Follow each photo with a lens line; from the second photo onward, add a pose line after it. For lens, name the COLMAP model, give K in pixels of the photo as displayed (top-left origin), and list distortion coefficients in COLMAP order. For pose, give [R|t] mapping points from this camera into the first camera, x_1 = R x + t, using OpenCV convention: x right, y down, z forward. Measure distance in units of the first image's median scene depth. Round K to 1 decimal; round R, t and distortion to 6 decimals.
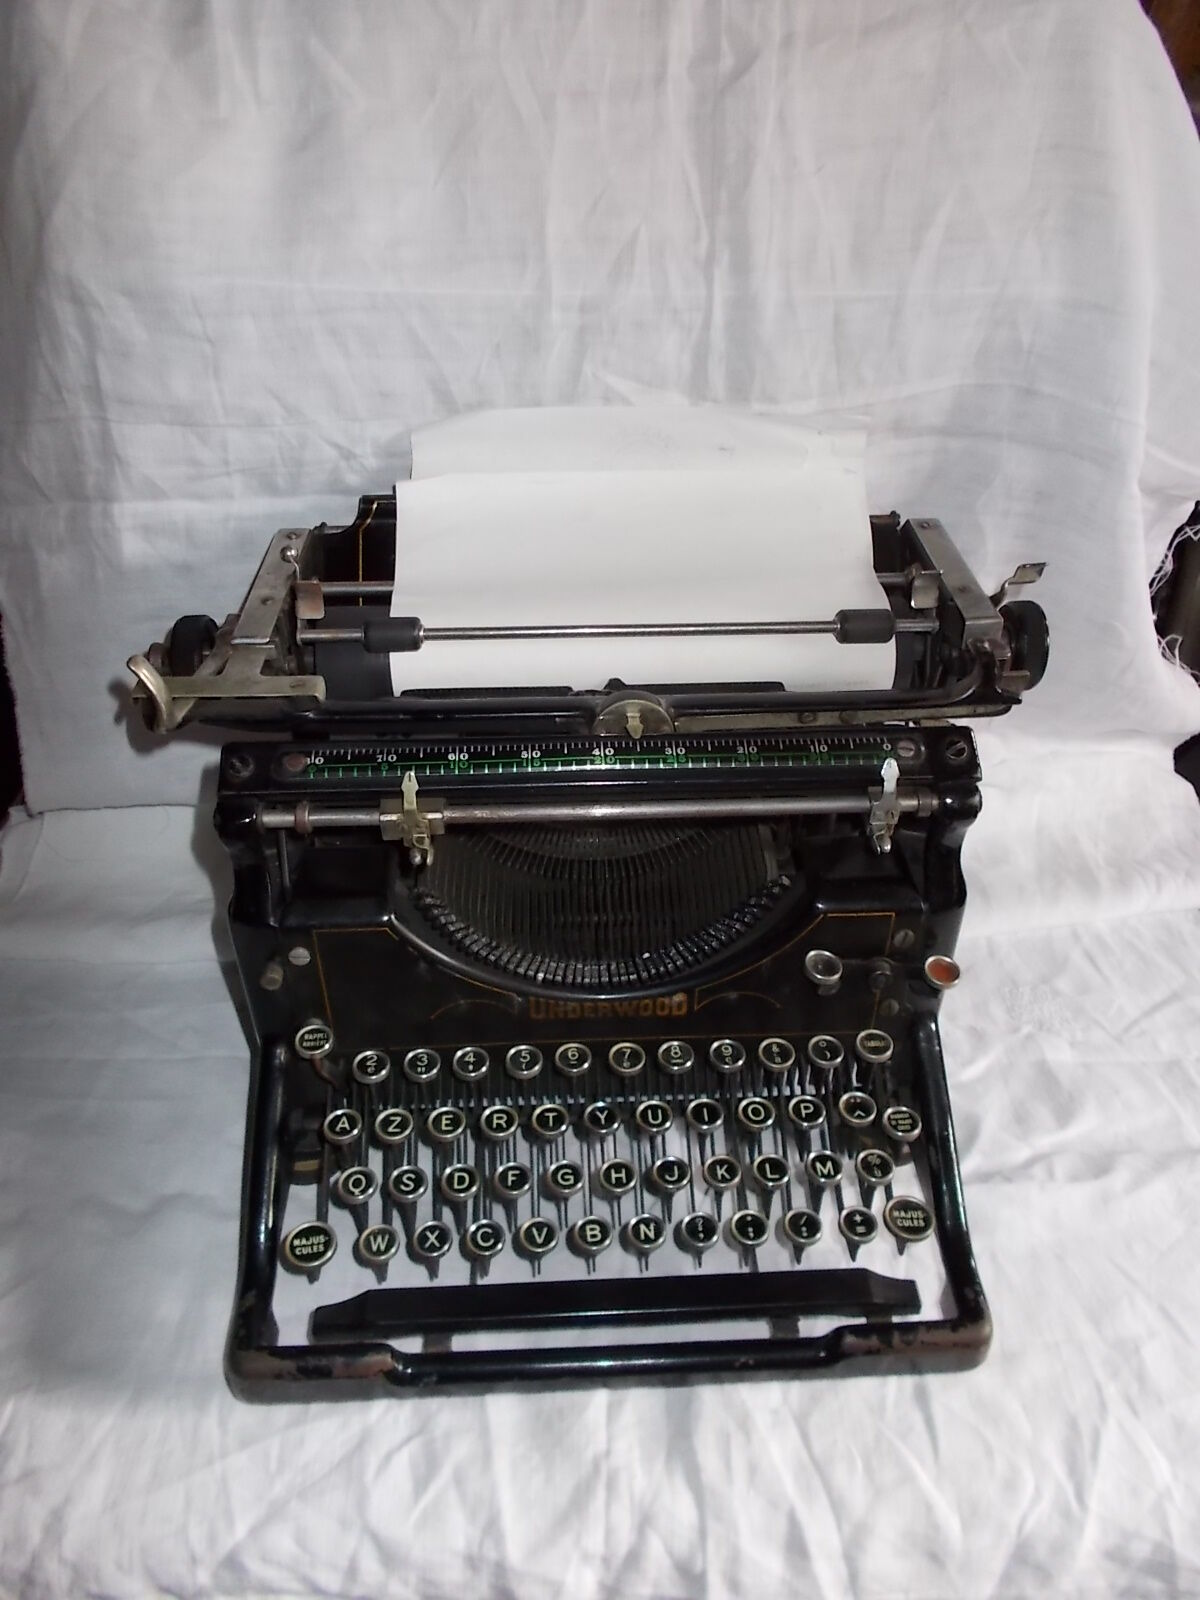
lens RADIAL K [[1208.8, 0, 609.8], [0, 1208.8, 817.0], [0, 0, 1]] dist [0.018875, -0.001648]
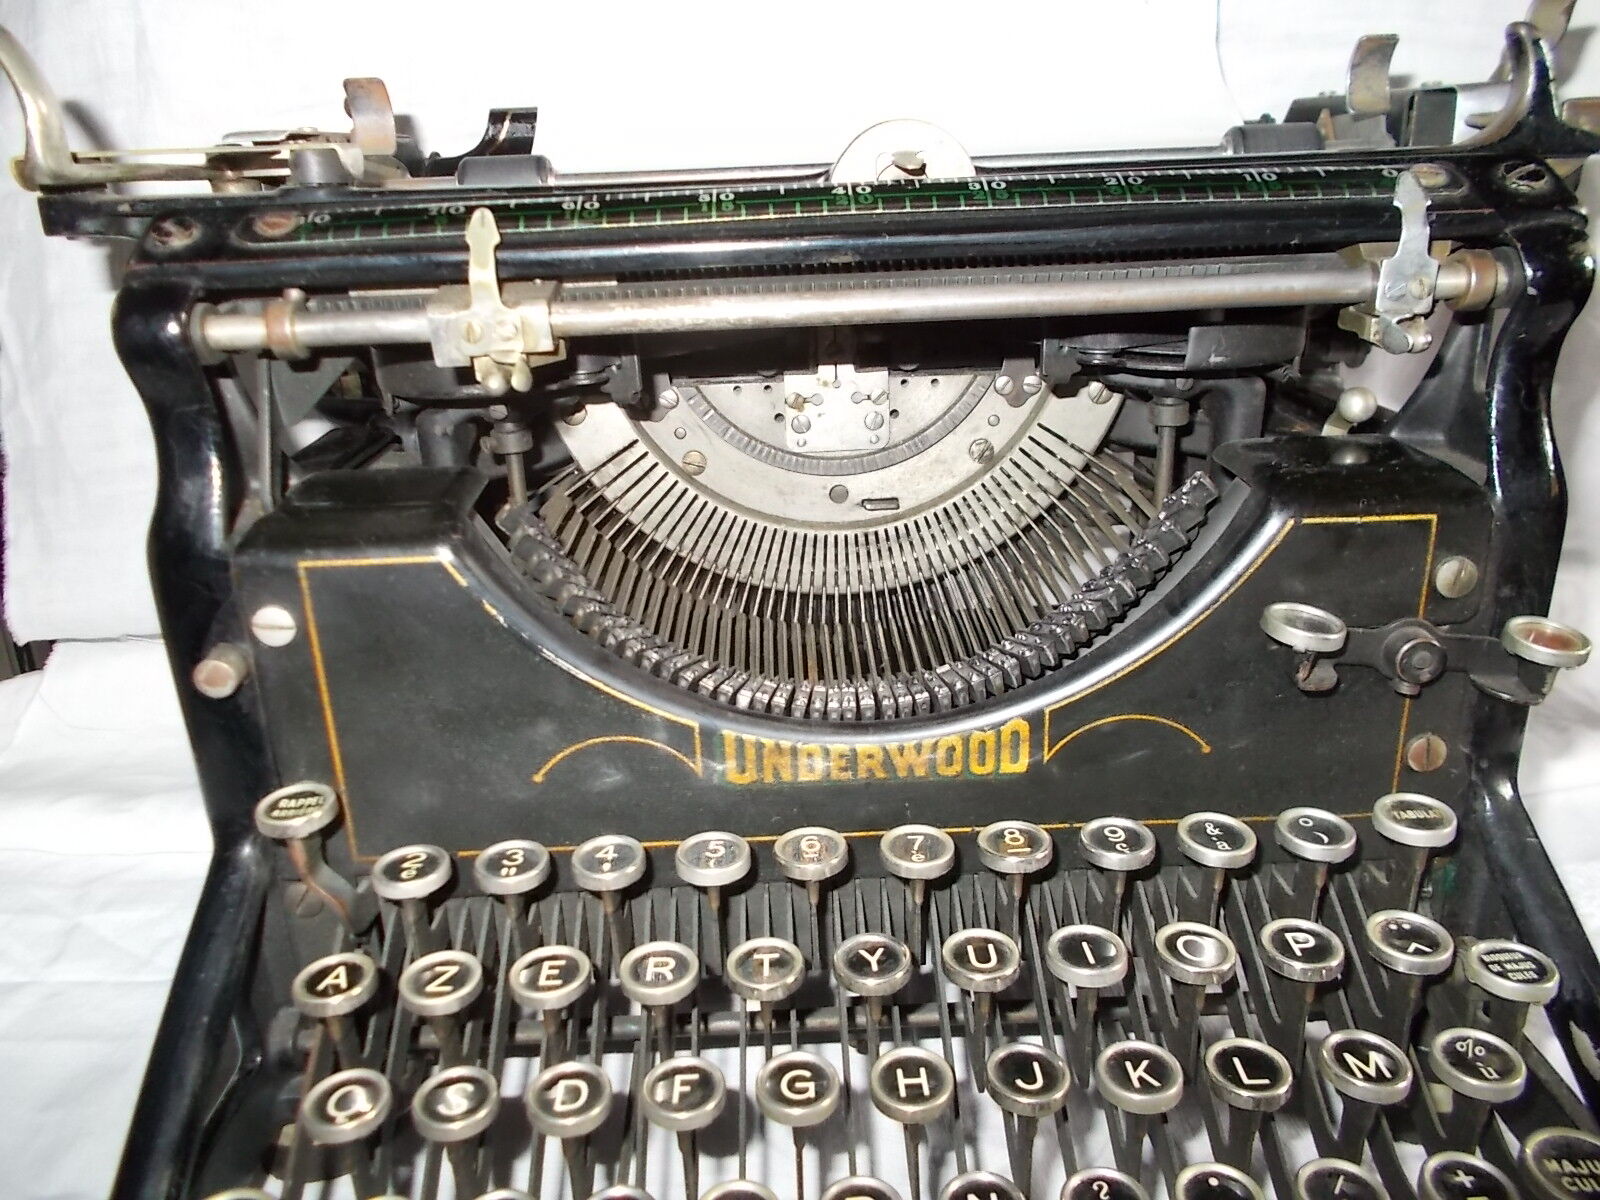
lens RADIAL K [[1212.0, 0, 800.0], [0, 1212.0, 600.0], [0, 0, 1]] dist [0.007013, 0.001194]
pose [[0.998814, -0.027468, -0.040207, -0.011142], [0.014824, 0.958042, -0.286245, 0.237211], [0.046383, 0.285309, 0.957312, 0.476562]]
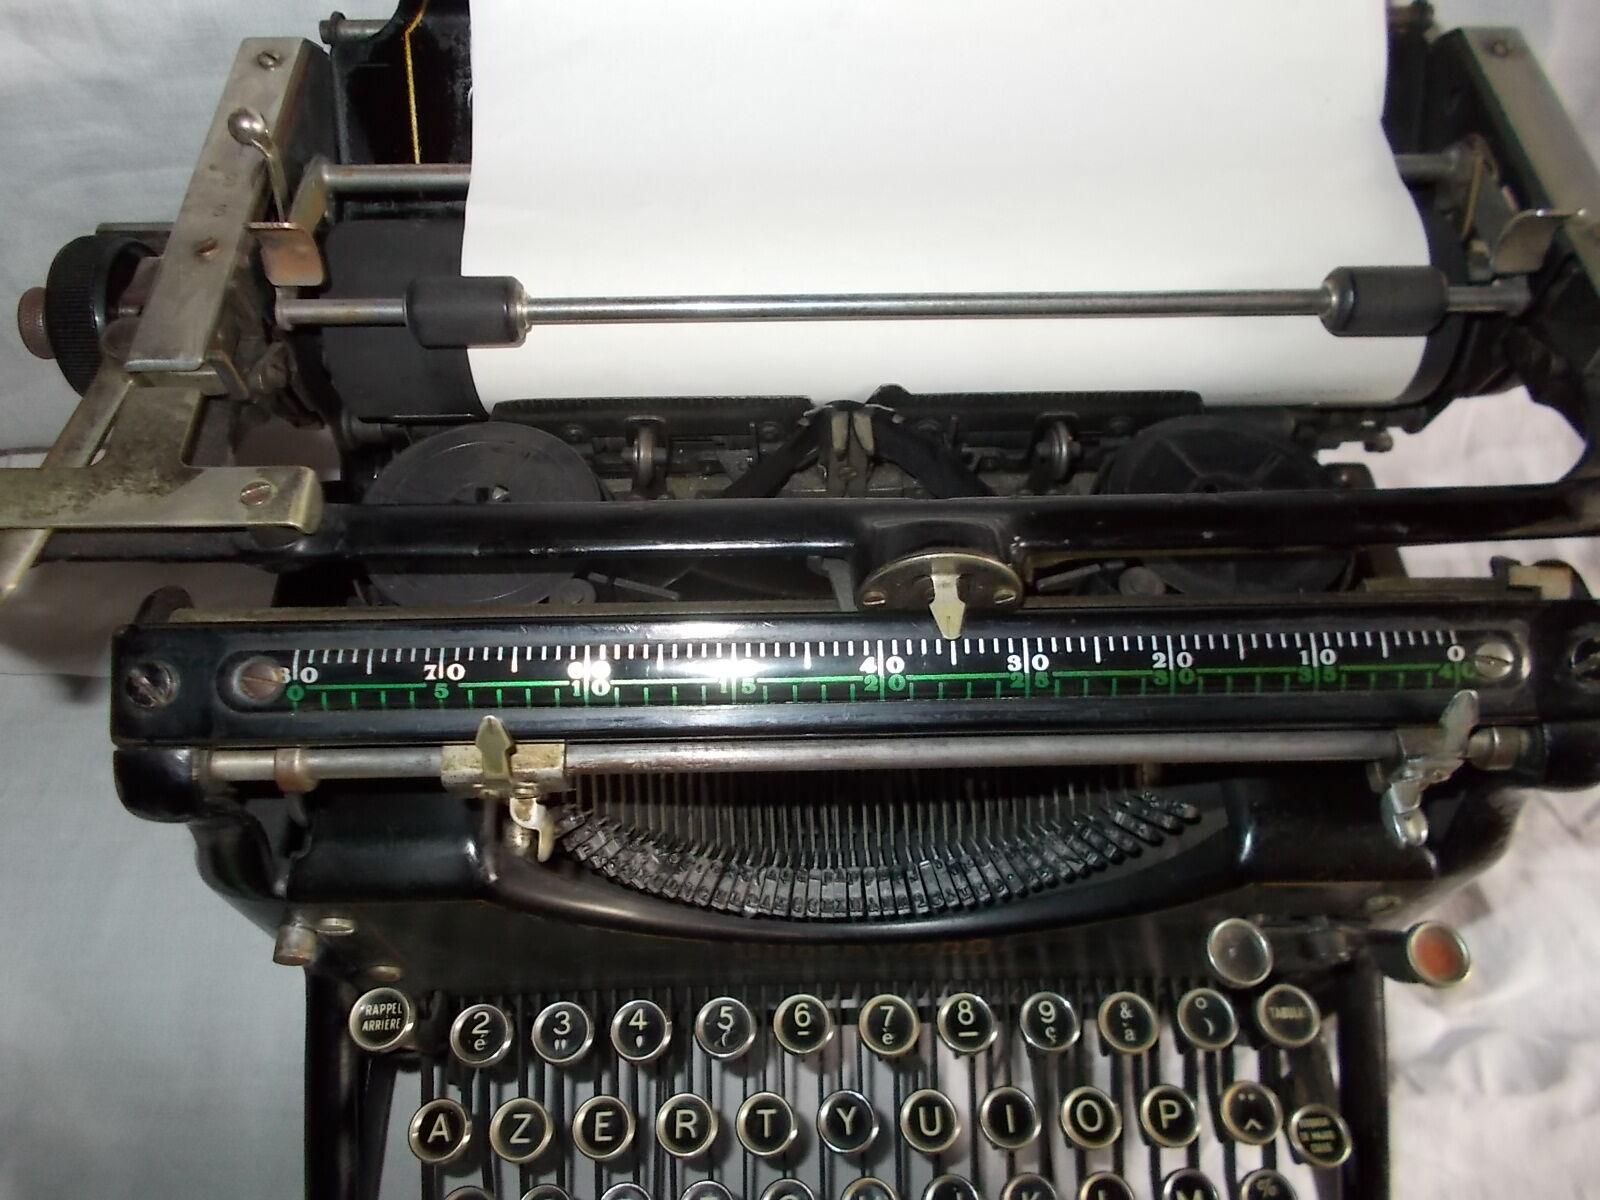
lens RADIAL K [[1212.2, 0, 797.8], [0, 1212.2, 603.3], [0, 0, 1]] dist [0.013686, -0.002152]
pose [[0.999697, 0.024417, -0.003107, -0.035030], [-0.021743, 0.935171, 0.353529, -0.220162], [0.011538, -0.353355, 0.935418, 0.478254]]
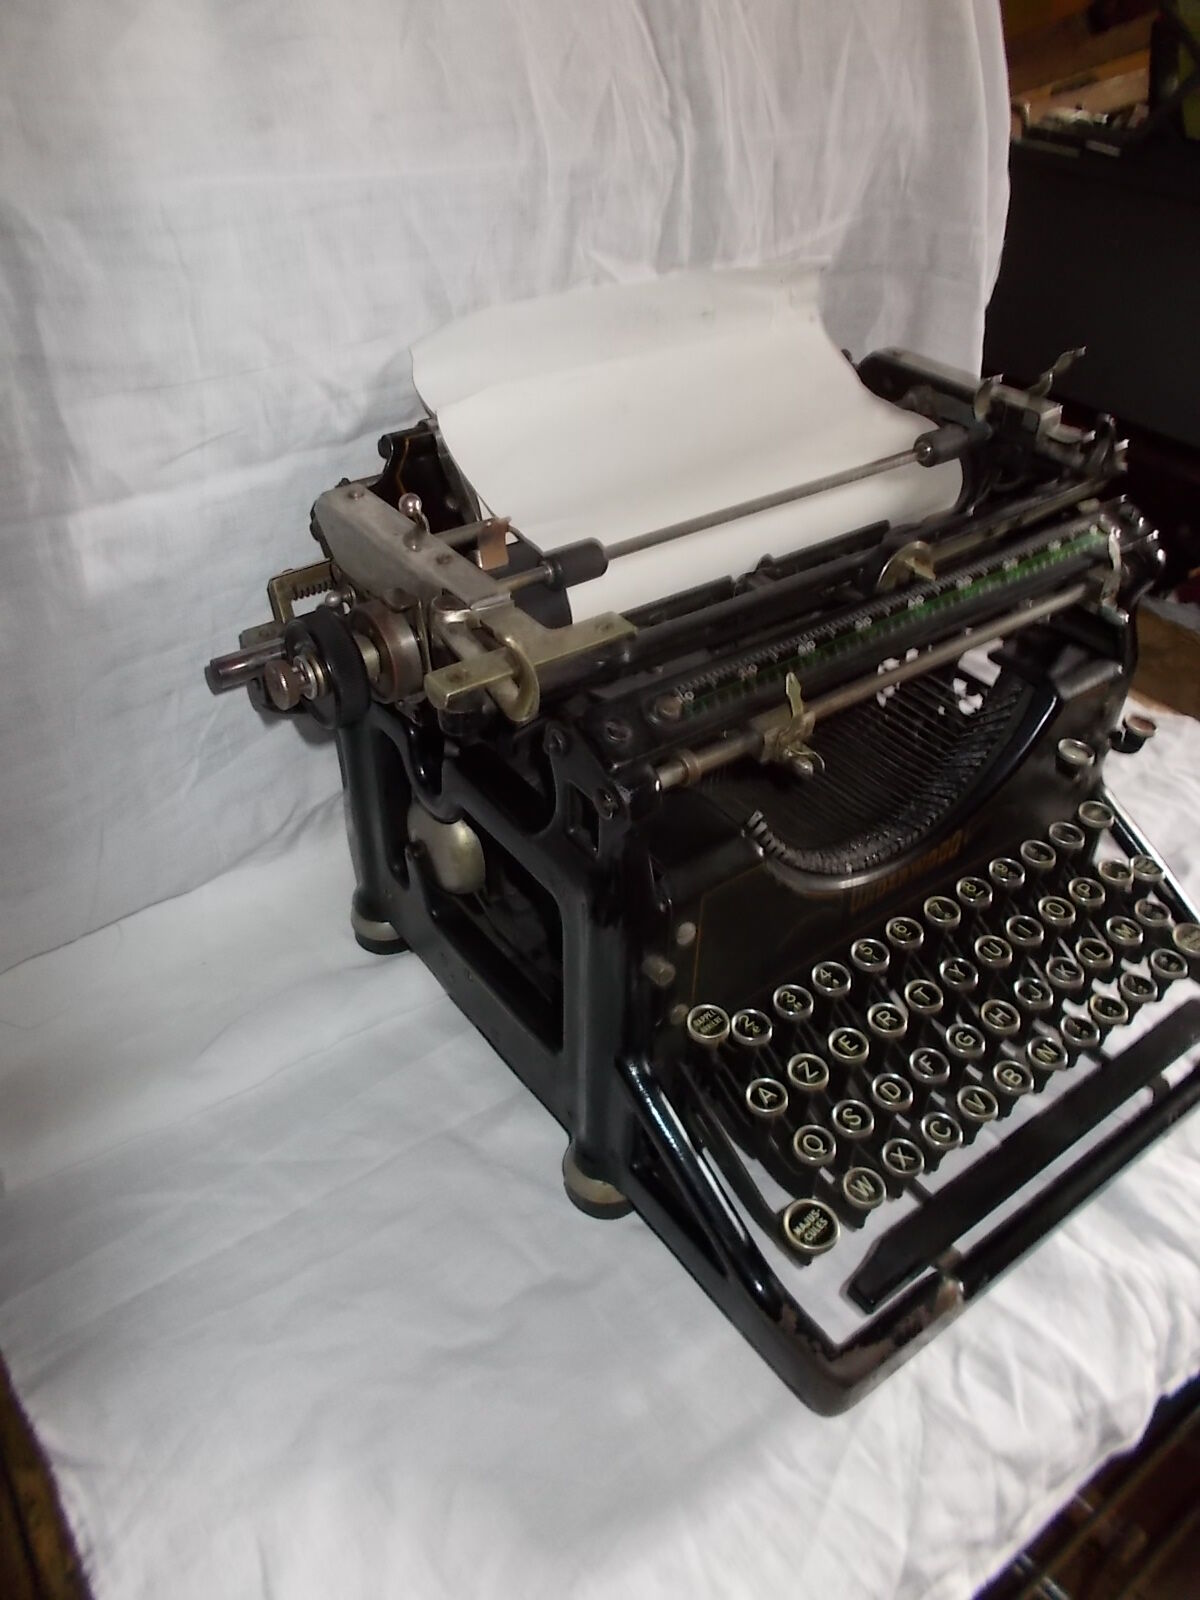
lens RADIAL K [[1212.2, 0, 626.8], [0, 1212.2, 803.5], [0, 0, 1]] dist [0.013686, -0.002152]
pose [[0.821677, -0.338664, 0.458424, -0.604914], [0.330820, 0.938353, 0.100255, -0.065707], [-0.464117, 0.069279, 0.883061, 0.234903]]
